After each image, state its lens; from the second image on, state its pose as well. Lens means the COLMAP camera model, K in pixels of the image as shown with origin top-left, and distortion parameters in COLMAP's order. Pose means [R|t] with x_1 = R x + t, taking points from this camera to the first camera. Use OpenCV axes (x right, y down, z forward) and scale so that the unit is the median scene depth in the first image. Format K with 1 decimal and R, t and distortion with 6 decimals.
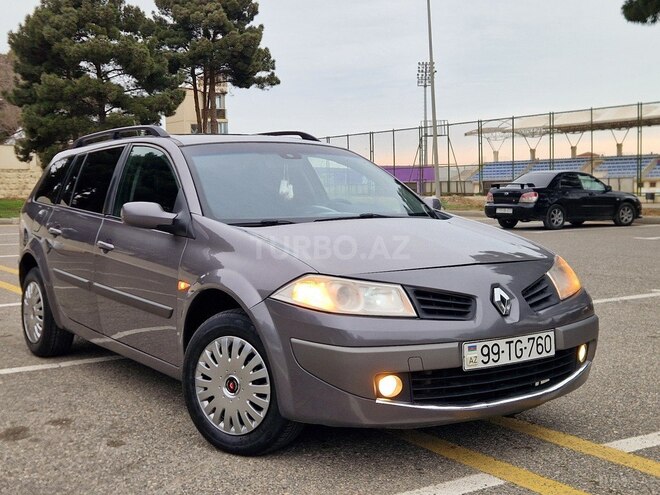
lens RADIAL K [[859.6, 0, 319.5], [0, 859.6, 247.6], [0, 0, 1]] dist [0.077069, 0.000000]
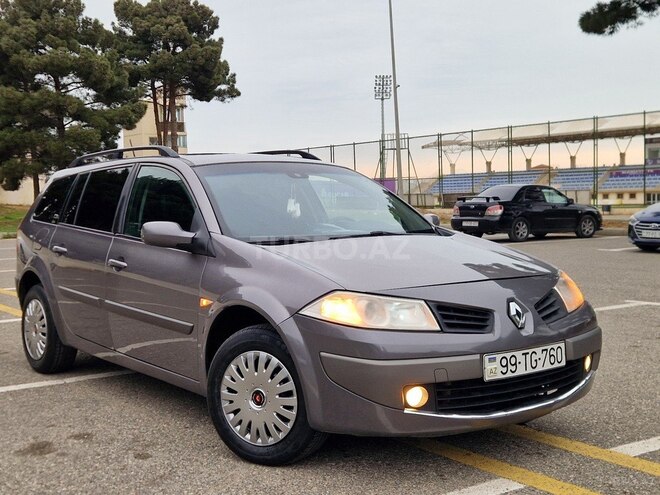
lens RADIAL K [[859.6, 0, 314.3], [0, 859.6, 262.6], [0, 0, 1]] dist [0.077069, 0.000000]
pose [[0.999036, -0.007740, 0.043210, -0.075554], [0.007617, 0.999966, 0.003017, -0.006167], [-0.043232, -0.002685, 0.999061, -0.039235]]
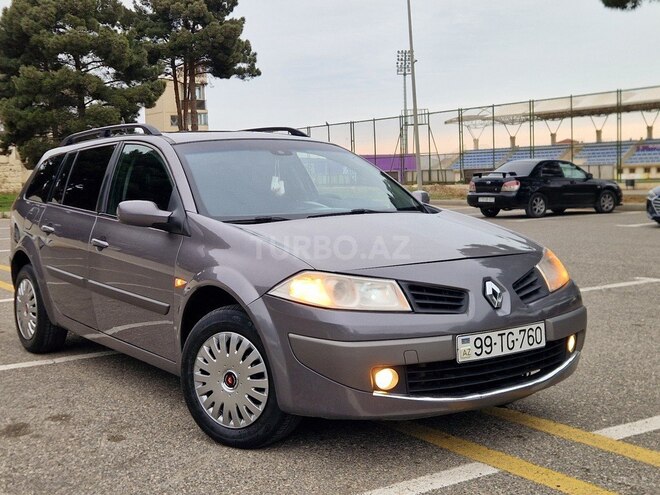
lens RADIAL K [[859.6, 0, 310.4], [0, 859.6, 248.1], [0, 0, 1]] dist [0.077069, 0.000000]
pose [[0.999858, -0.012662, 0.011106, -0.015537], [0.012521, 0.999841, 0.012736, -0.008056], [-0.011266, -0.012595, 0.999857, -0.019235]]
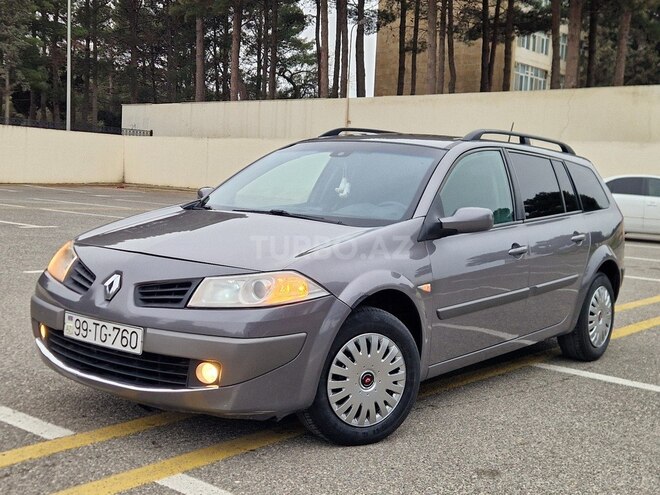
lens RADIAL K [[859.6, 0, 327.3], [0, 859.6, 272.0], [0, 0, 1]] dist [0.077069, 0.000000]
pose [[0.314950, 0.137150, -0.939147, 1.193742], [-0.124503, 0.986924, 0.102374, -0.089901], [0.940907, 0.084684, 0.327907, 0.838750]]
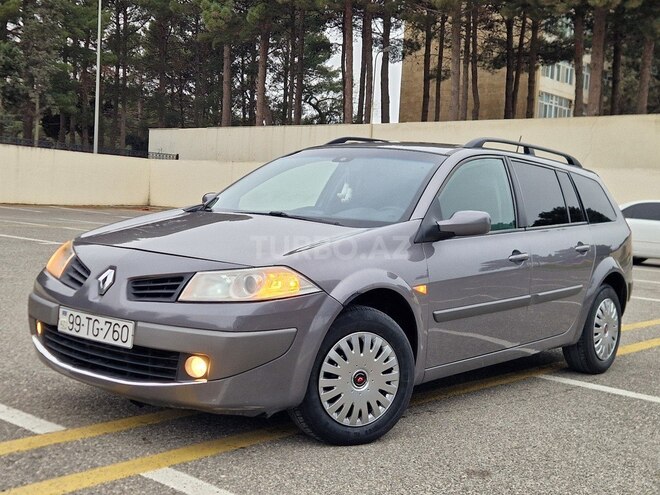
lens RADIAL K [[859.6, 0, 337.8], [0, 859.6, 262.9], [0, 0, 1]] dist [0.077069, 0.000000]
pose [[0.298040, 0.101915, -0.949097, 1.210536], [-0.135575, 0.988724, 0.063596, -0.062158], [0.944876, 0.109719, 0.308497, 0.875362]]
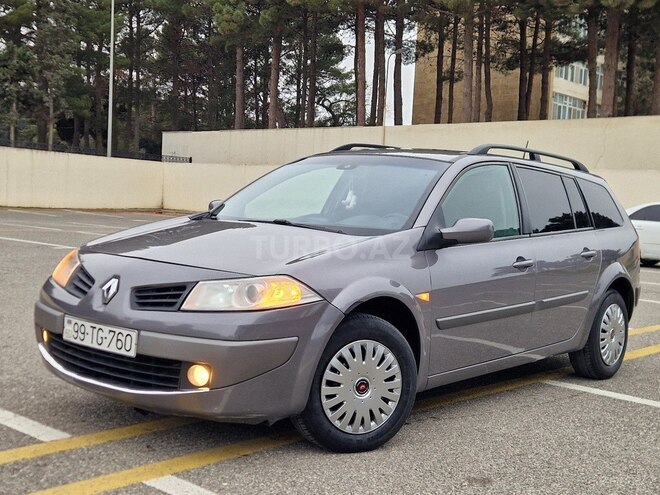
lens RADIAL K [[859.6, 0, 341.3], [0, 859.6, 269.6], [0, 0, 1]] dist [0.077069, 0.000000]
pose [[0.286755, 0.106219, -0.952097, 1.218919], [-0.131890, 0.988748, 0.070585, -0.071882], [0.948882, 0.105331, 0.297537, 0.886173]]
